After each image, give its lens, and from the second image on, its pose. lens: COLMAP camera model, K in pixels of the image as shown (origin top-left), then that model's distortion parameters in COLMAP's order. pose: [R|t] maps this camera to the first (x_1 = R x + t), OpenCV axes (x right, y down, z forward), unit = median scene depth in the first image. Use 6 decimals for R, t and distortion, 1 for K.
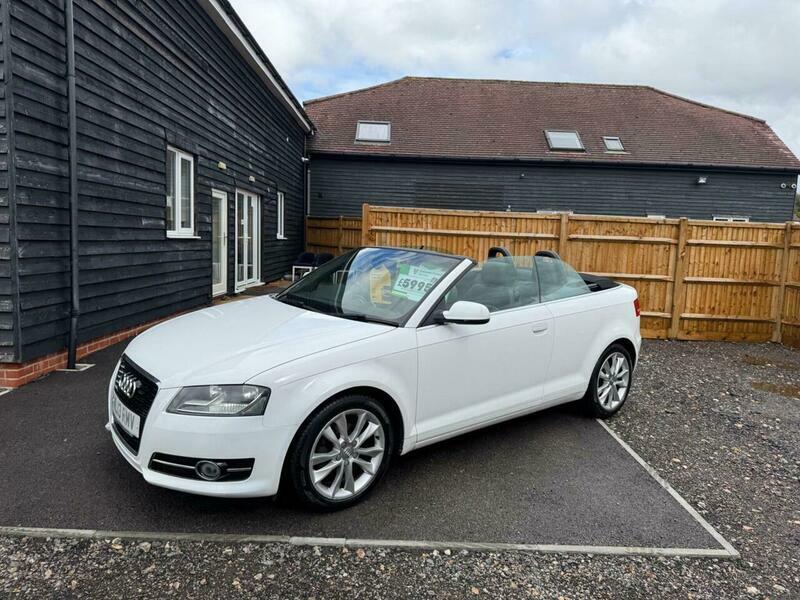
lens RADIAL K [[551.9, 0, 394.1], [0, 551.9, 293.7], [0, 0, 1]] dist [0.022927, -0.025165]
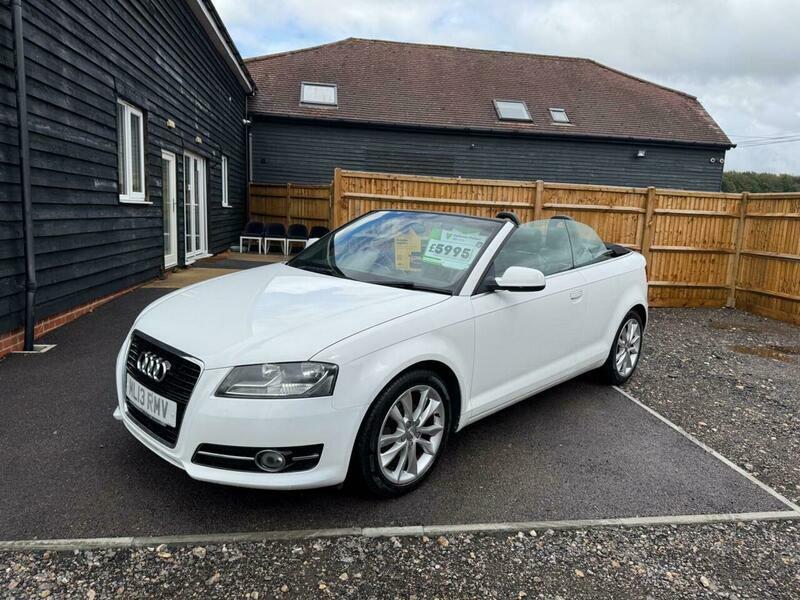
lens RADIAL K [[554.2, 0, 400.0], [0, 554.2, 295.6], [0, 0, 1]] dist [0.028014, -0.029299]
pose [[0.990910, -0.014306, 0.133766, -0.121594], [0.007256, 0.998566, 0.053045, 0.007006], [-0.134333, -0.051593, 0.989592, 0.059315]]
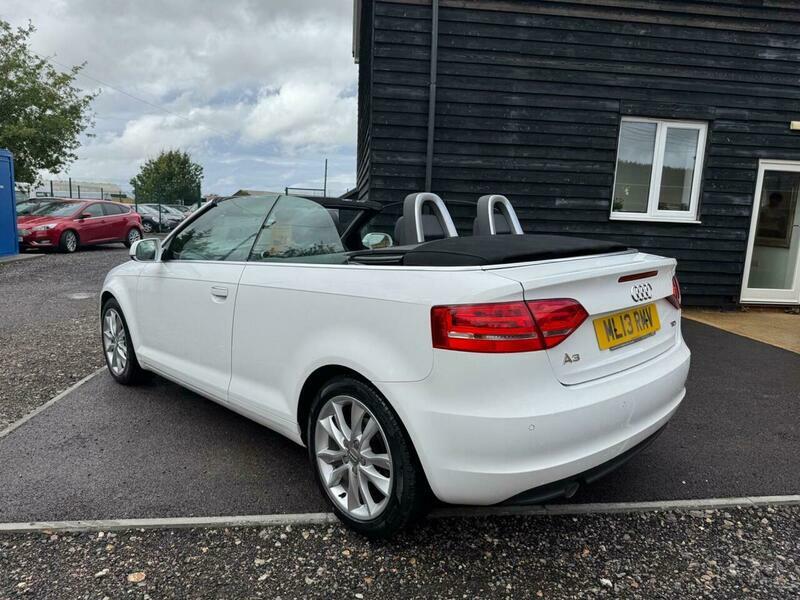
lens RADIAL K [[557.3, 0, 400.0], [0, 557.3, 300.0], [0, 0, 1]] dist [0.086313, -0.105300]
pose [[0.099952, 0.117041, -0.988085, 0.720318], [-0.135035, 0.985465, 0.103071, -0.026983], [0.985787, 0.123124, 0.114304, 0.812452]]
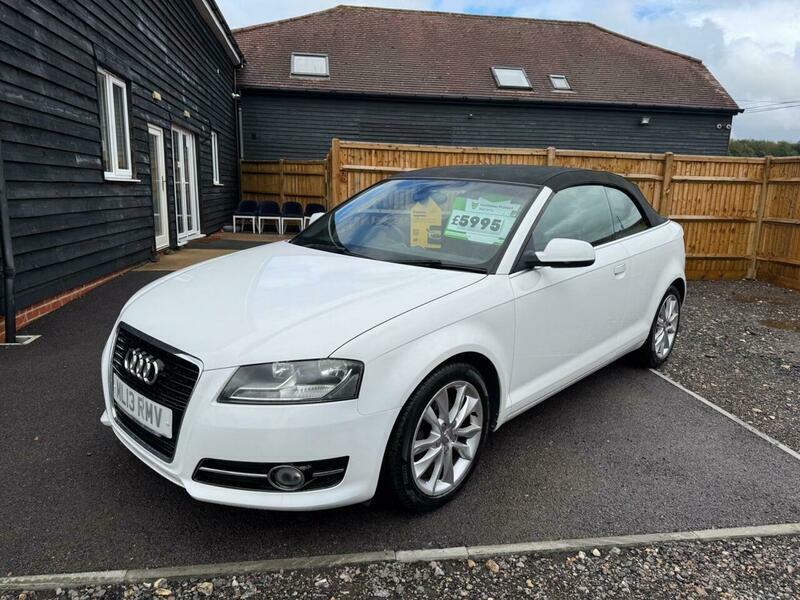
lens RADIAL K [[555.7, 0, 391.8], [0, 555.7, 297.9], [0, 0, 1]] dist [0.013205, -0.010188]
pose [[0.990889, -0.040319, 0.128508, -0.139284], [0.027793, 0.994816, 0.097820, 0.008093], [-0.131786, -0.093357, 0.986872, 0.139799]]
